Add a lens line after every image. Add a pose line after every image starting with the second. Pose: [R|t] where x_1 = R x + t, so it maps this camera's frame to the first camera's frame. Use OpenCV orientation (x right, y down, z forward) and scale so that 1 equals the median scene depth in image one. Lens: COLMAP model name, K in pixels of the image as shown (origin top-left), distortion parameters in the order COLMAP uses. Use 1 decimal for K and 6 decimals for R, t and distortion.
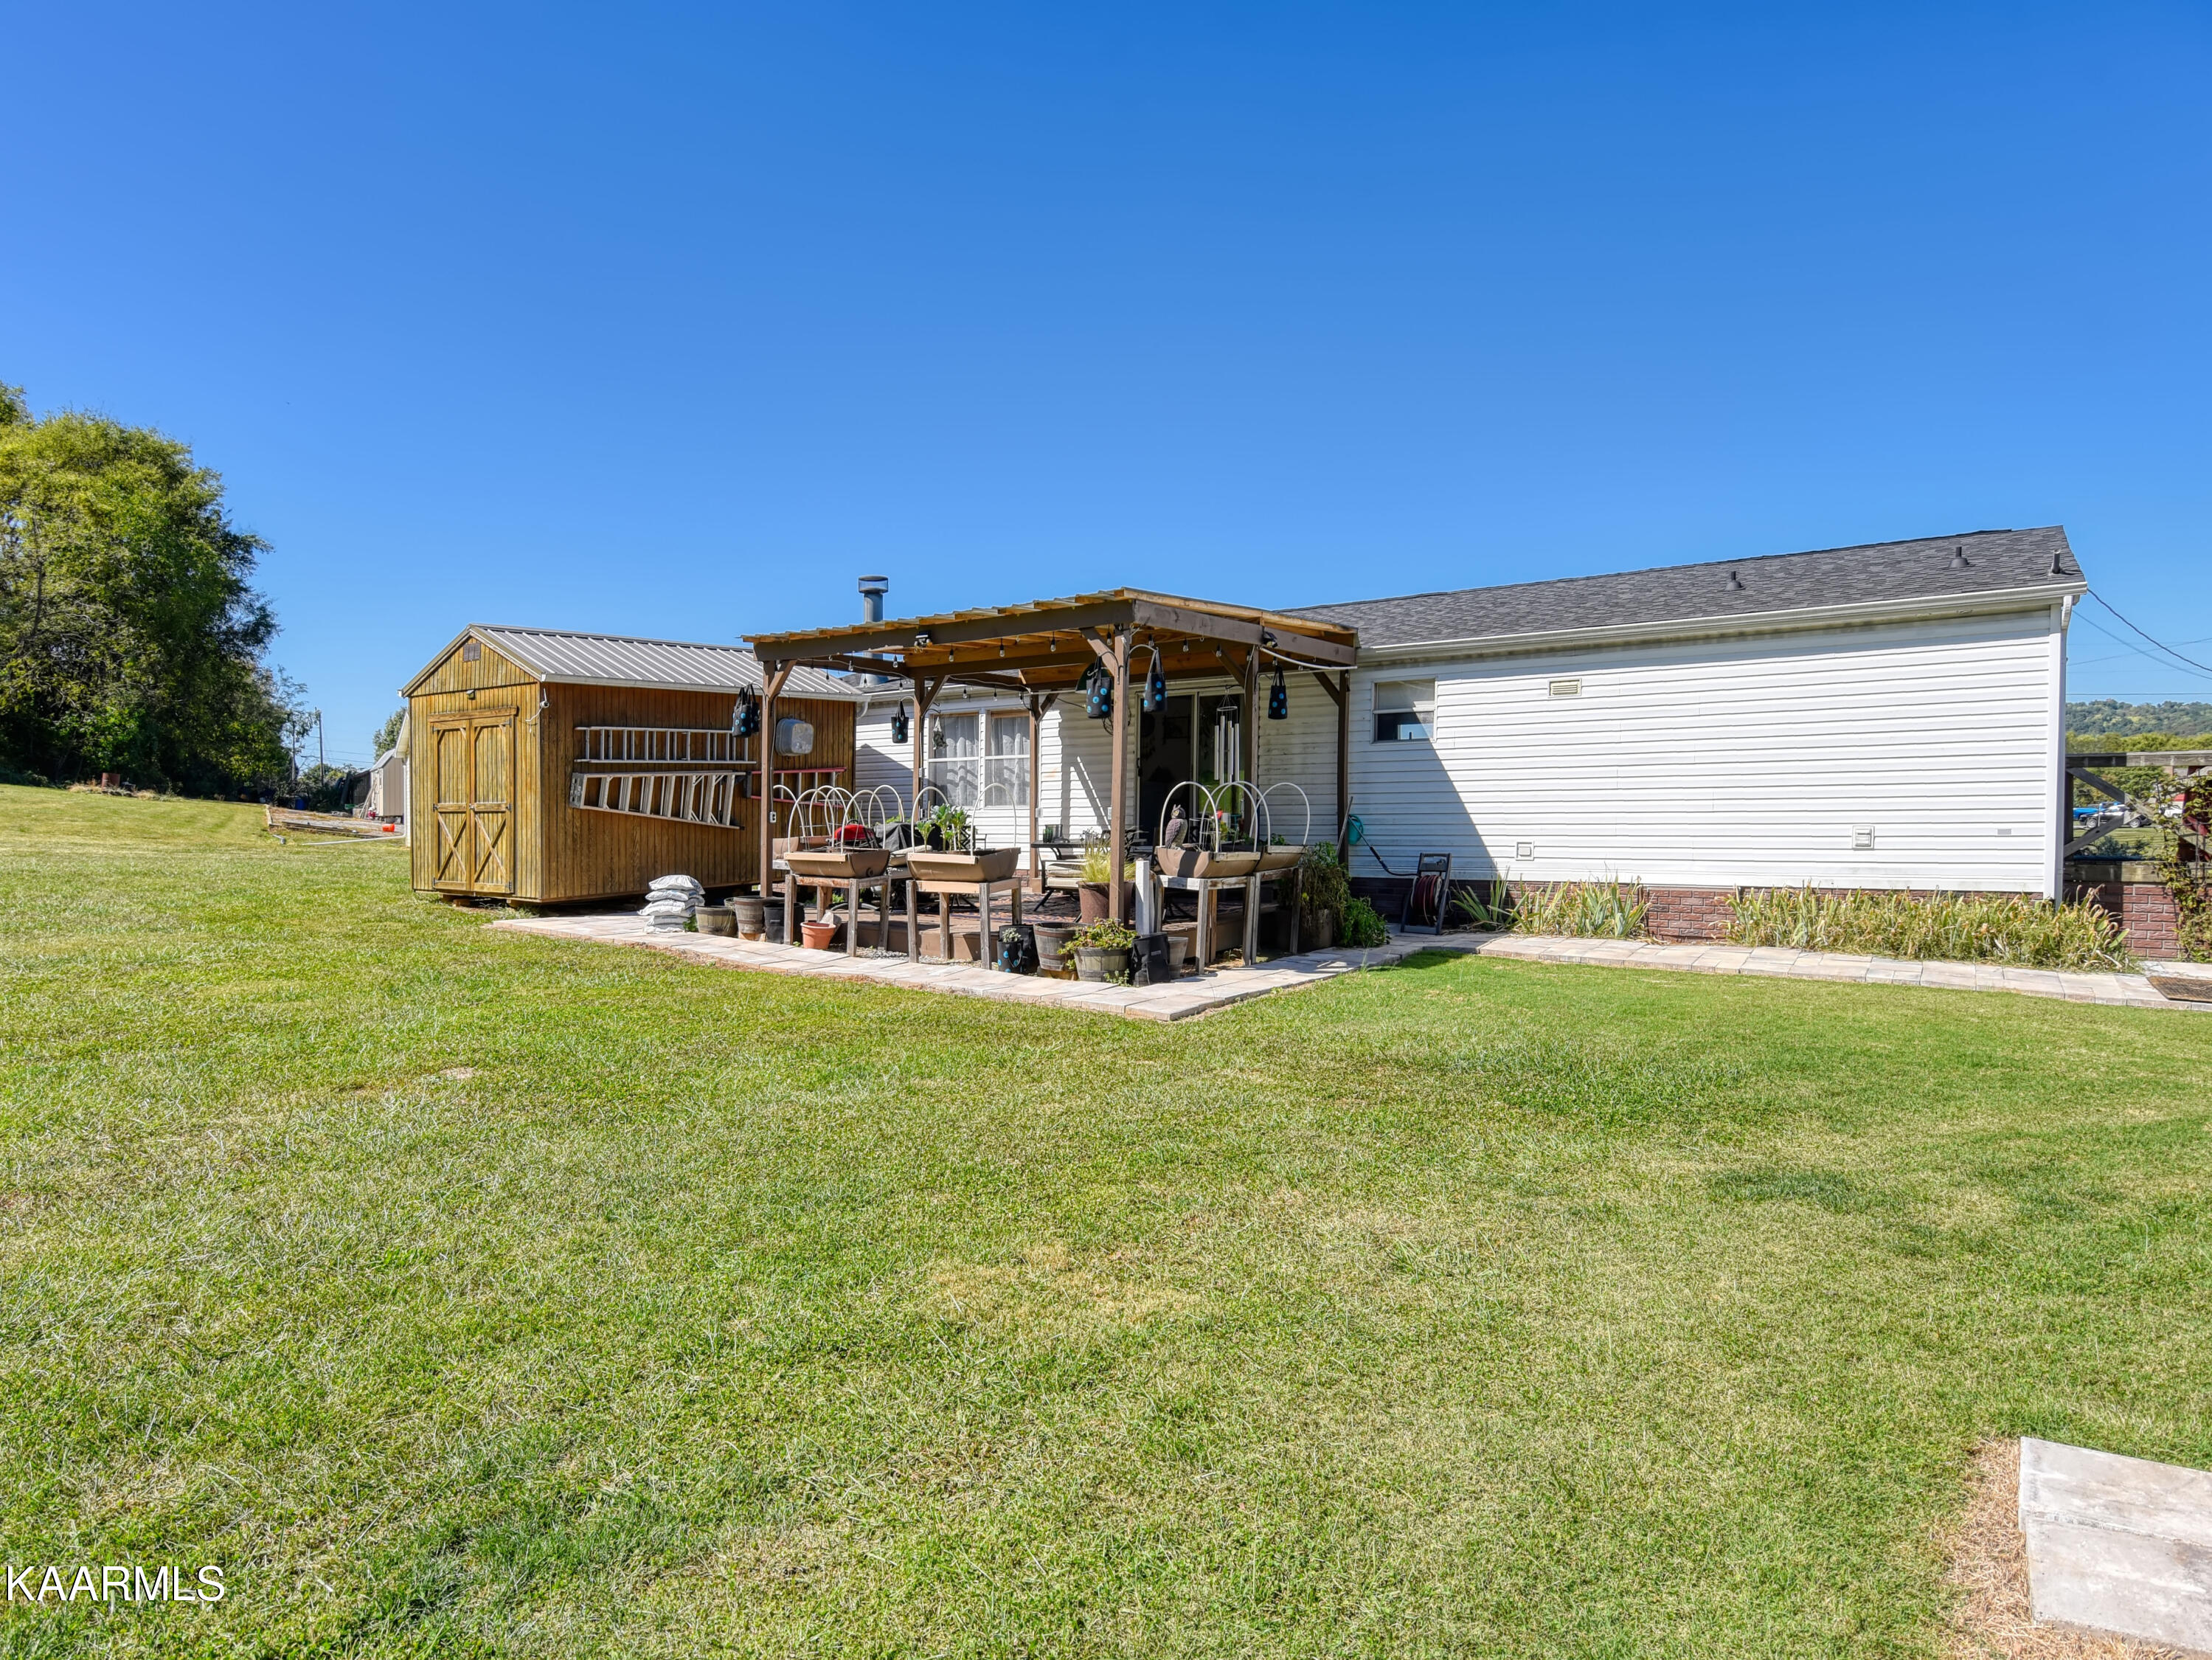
lens RADIAL K [[1439.0, 0, 1106.0], [0, 1439.0, 830.0], [0, 0, 1]] dist [-0.000909, 0.000425]
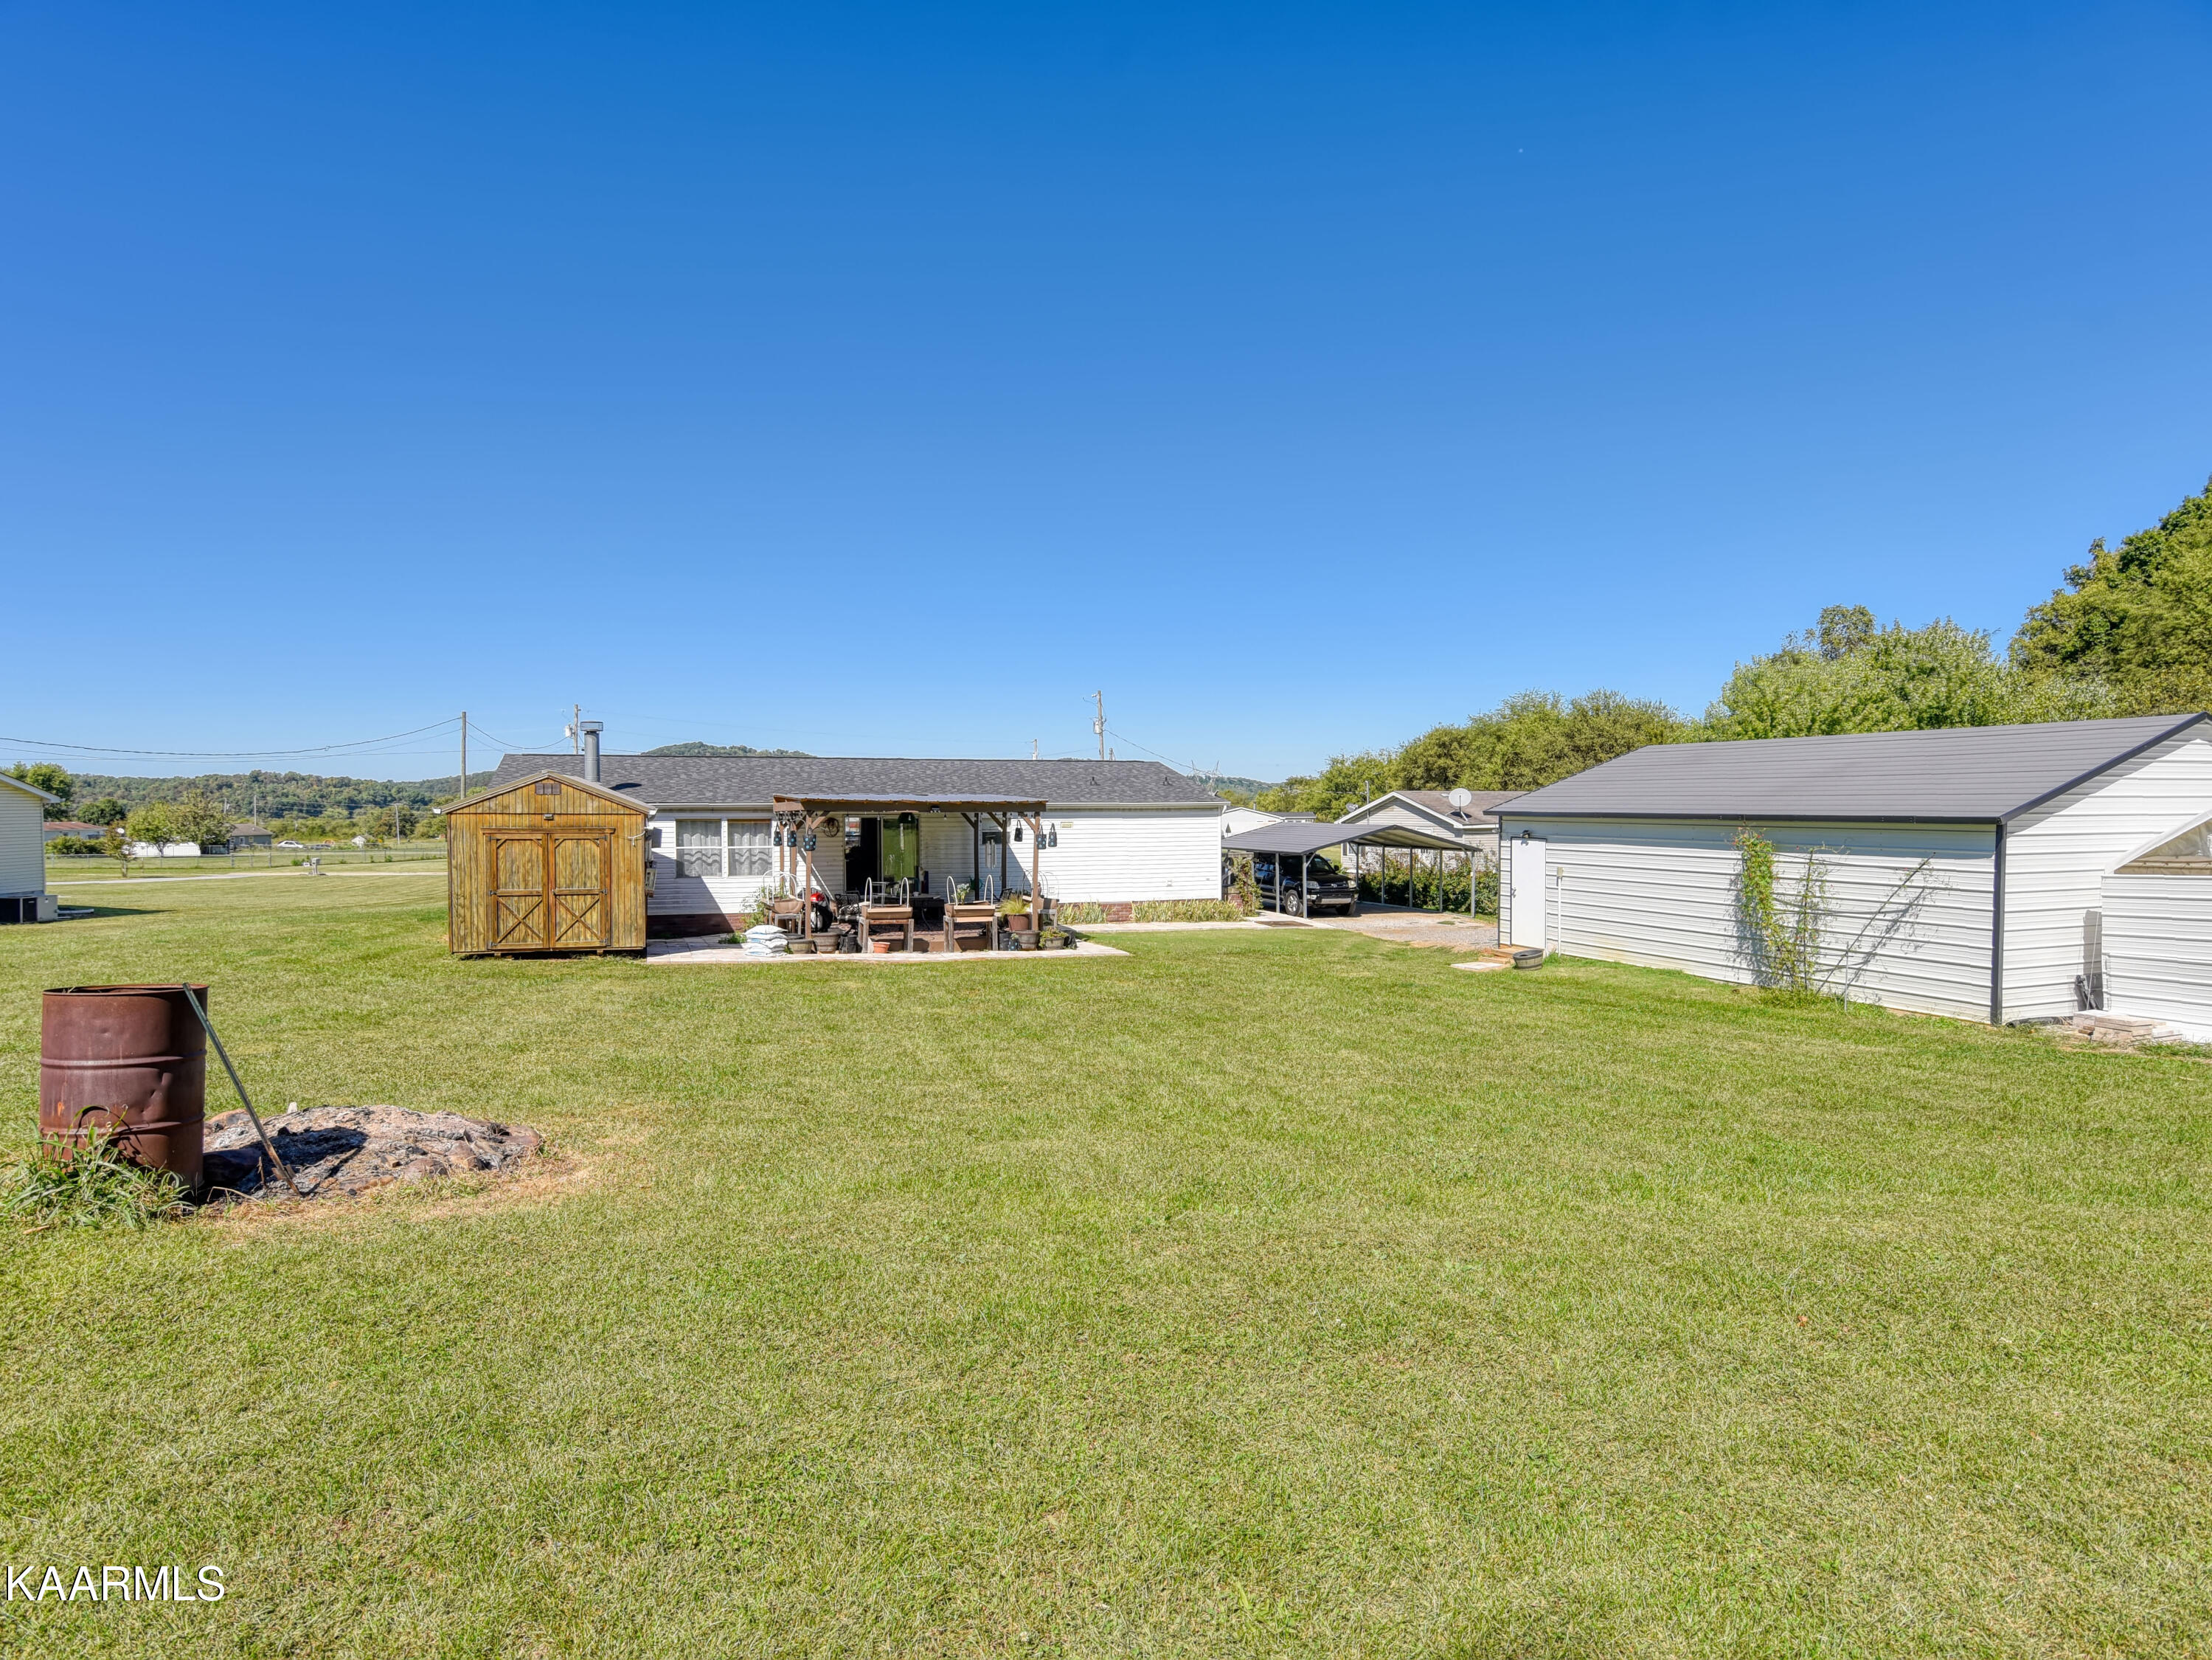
lens RADIAL K [[1439.0, 0, 1106.0], [0, 1439.0, 830.0], [0, 0, 1]] dist [-0.000909, 0.000425]
pose [[0.505988, -0.010290, 0.862479, -1.687825], [0.009263, 0.999936, 0.006495, -0.098992], [-0.862491, 0.004703, 0.506051, -0.300802]]
